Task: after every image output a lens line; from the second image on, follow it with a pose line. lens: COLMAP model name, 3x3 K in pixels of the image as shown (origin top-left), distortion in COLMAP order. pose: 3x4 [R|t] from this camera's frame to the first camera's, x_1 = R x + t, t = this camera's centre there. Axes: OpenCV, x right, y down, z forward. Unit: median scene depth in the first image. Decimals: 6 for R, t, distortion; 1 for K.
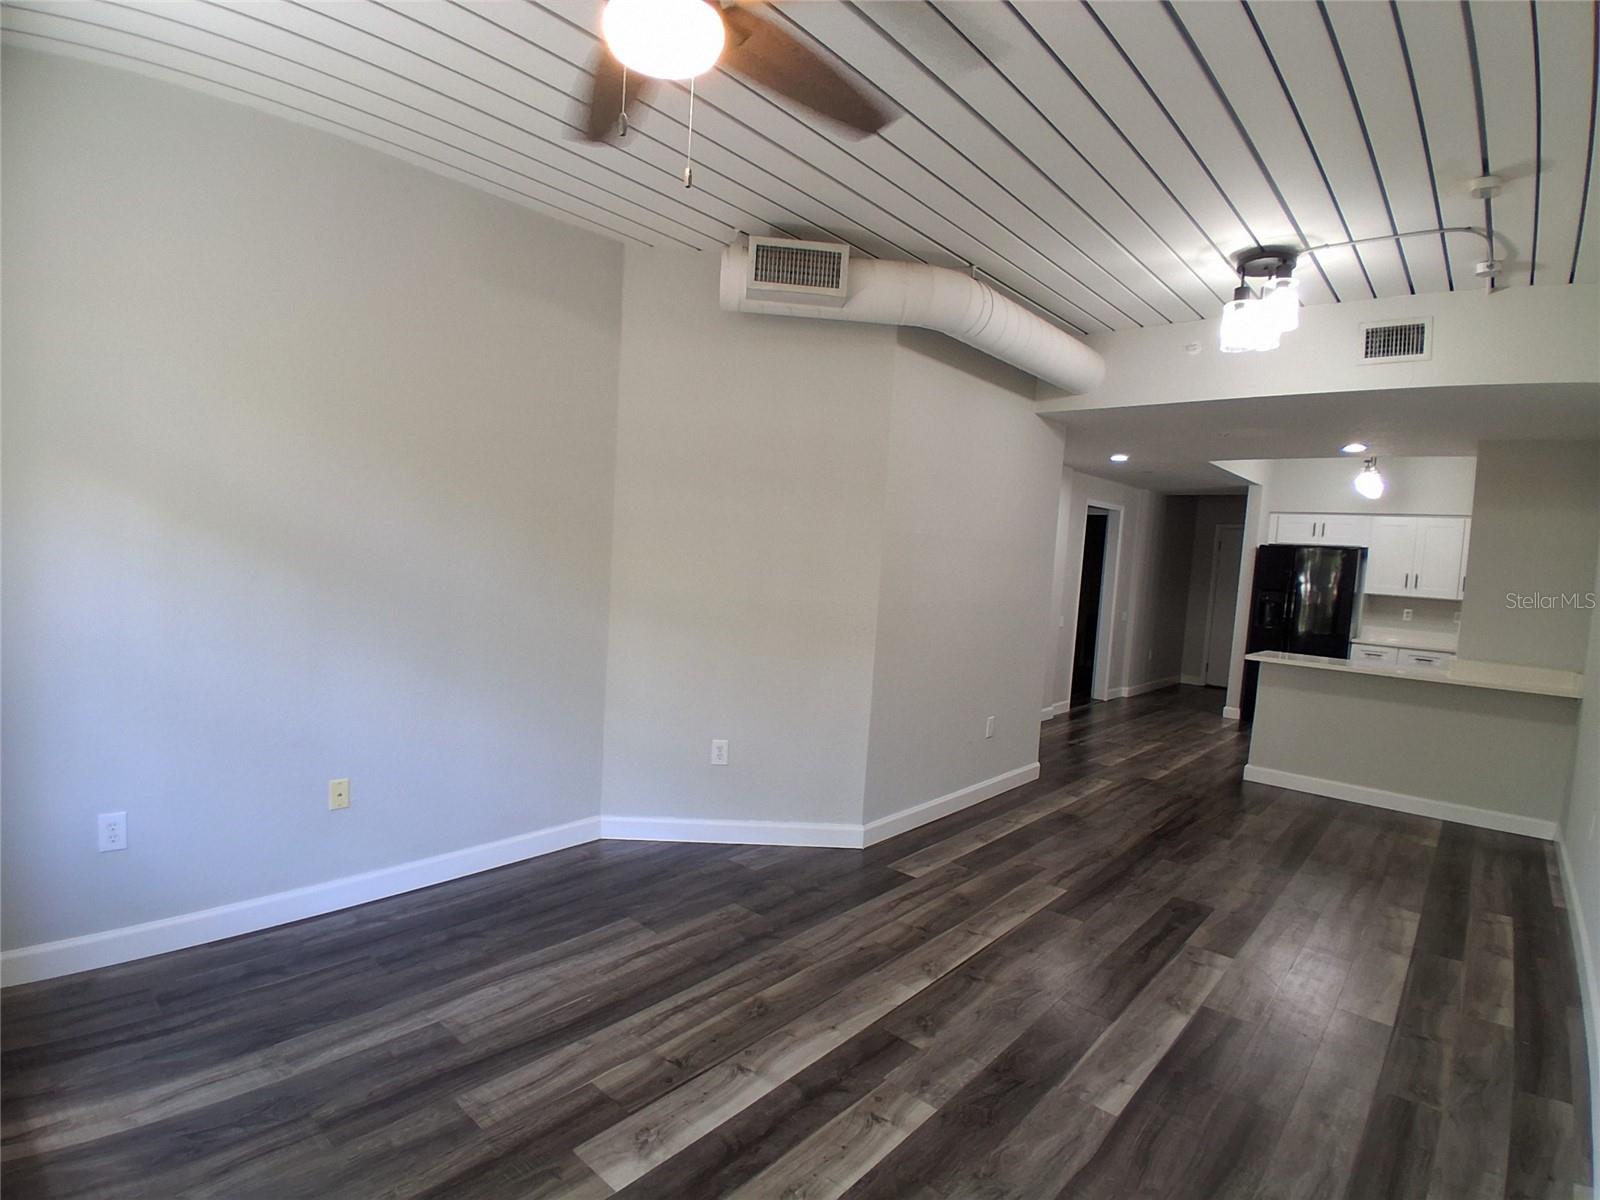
lens RADIAL K [[793.4, 0, 796.9], [0, 793.4, 603.3], [0, 0, 1]] dist [0.003775, -0.043120]
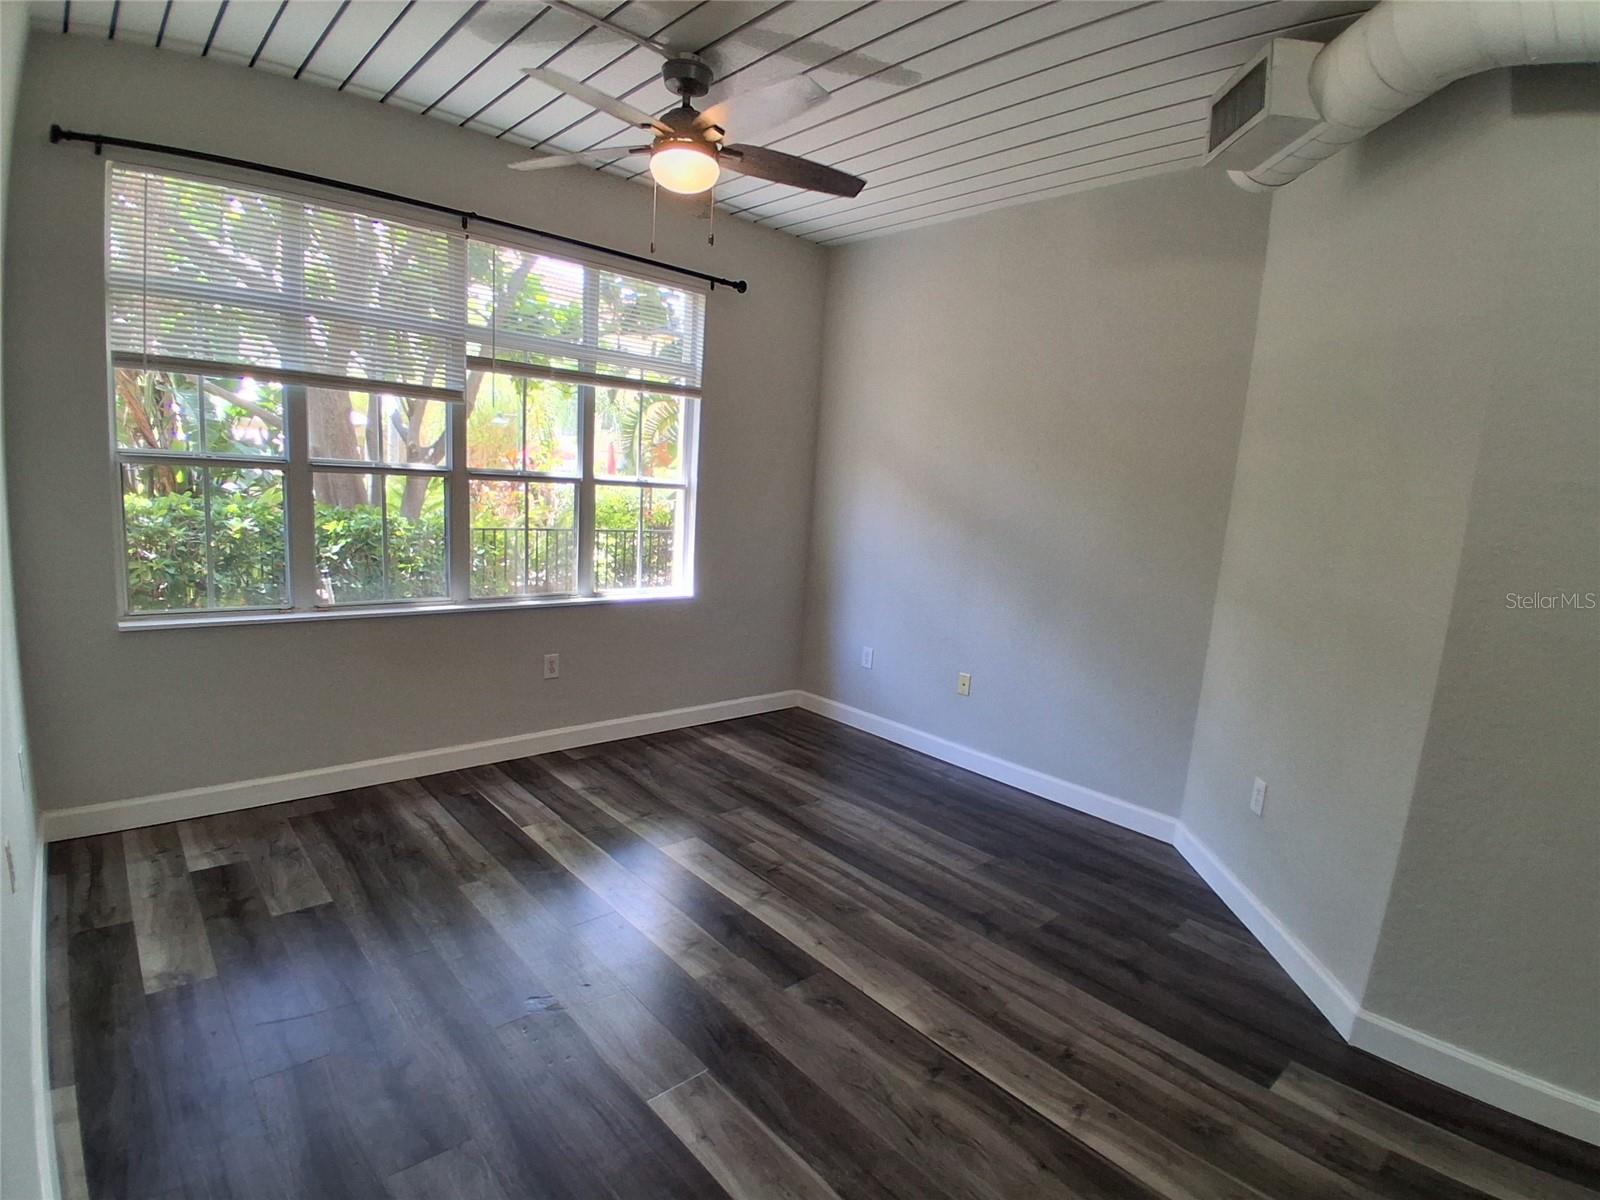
lens RADIAL K [[793.4, 0, 796.9], [0, 793.4, 603.3], [0, 0, 1]] dist [0.003775, -0.043120]
pose [[-0.104513, 0.087748, -0.990645, 0.927049], [-0.132241, 0.986029, 0.101291, -0.007507], [0.985692, 0.141591, -0.091449, 0.887438]]
